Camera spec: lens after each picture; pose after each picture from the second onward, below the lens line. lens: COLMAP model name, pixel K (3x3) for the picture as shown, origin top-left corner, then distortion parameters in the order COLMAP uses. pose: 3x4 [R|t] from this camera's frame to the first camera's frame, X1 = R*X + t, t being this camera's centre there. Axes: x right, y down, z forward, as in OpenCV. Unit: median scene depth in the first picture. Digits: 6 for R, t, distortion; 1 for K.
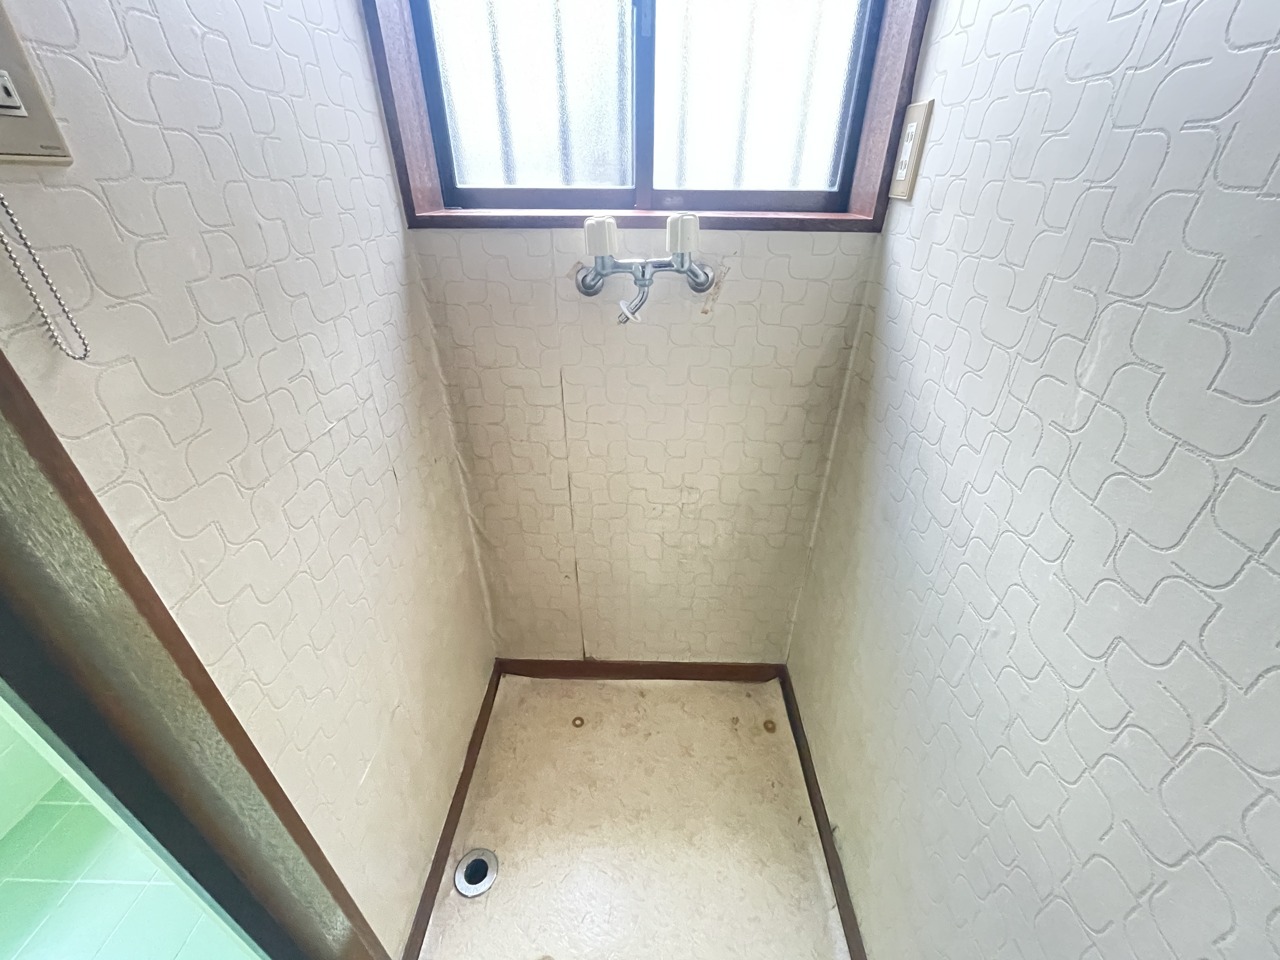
lens RADIAL K [[521.2, 0, 643.8], [0, 521.2, 480.2], [0, 0, 1]] dist [-0.001756, -0.000030]
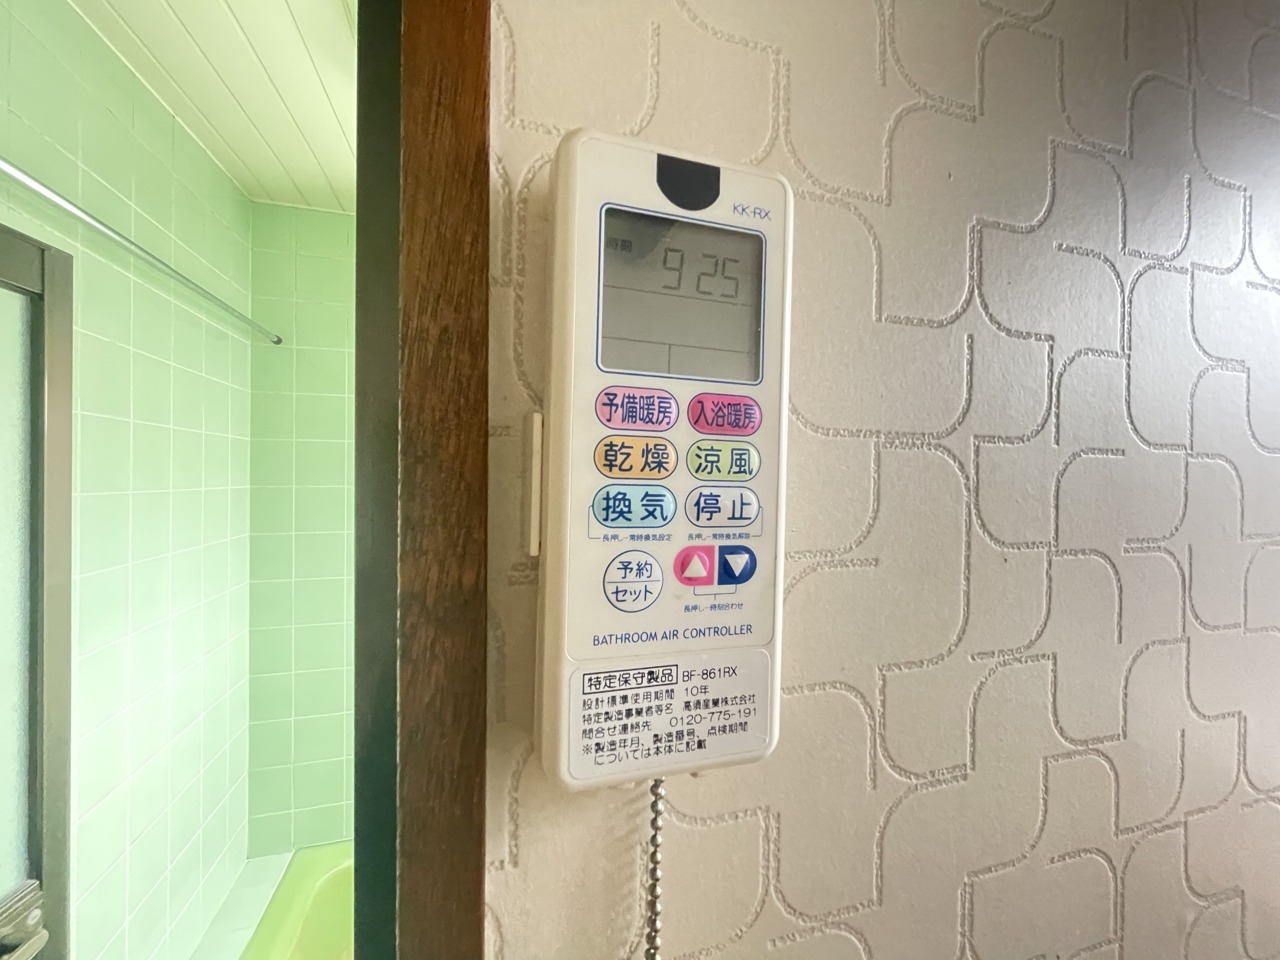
lens RADIAL K [[521.2, 0, 642.9], [0, 521.2, 478.8], [0, 0, 1]] dist [-0.001756, -0.000030]
pose [[0.309419, -0.000984, -0.950925, -0.623358], [-0.496470, 0.852722, -0.162427, -0.495915], [0.811035, 0.522364, 0.263360, 0.570233]]
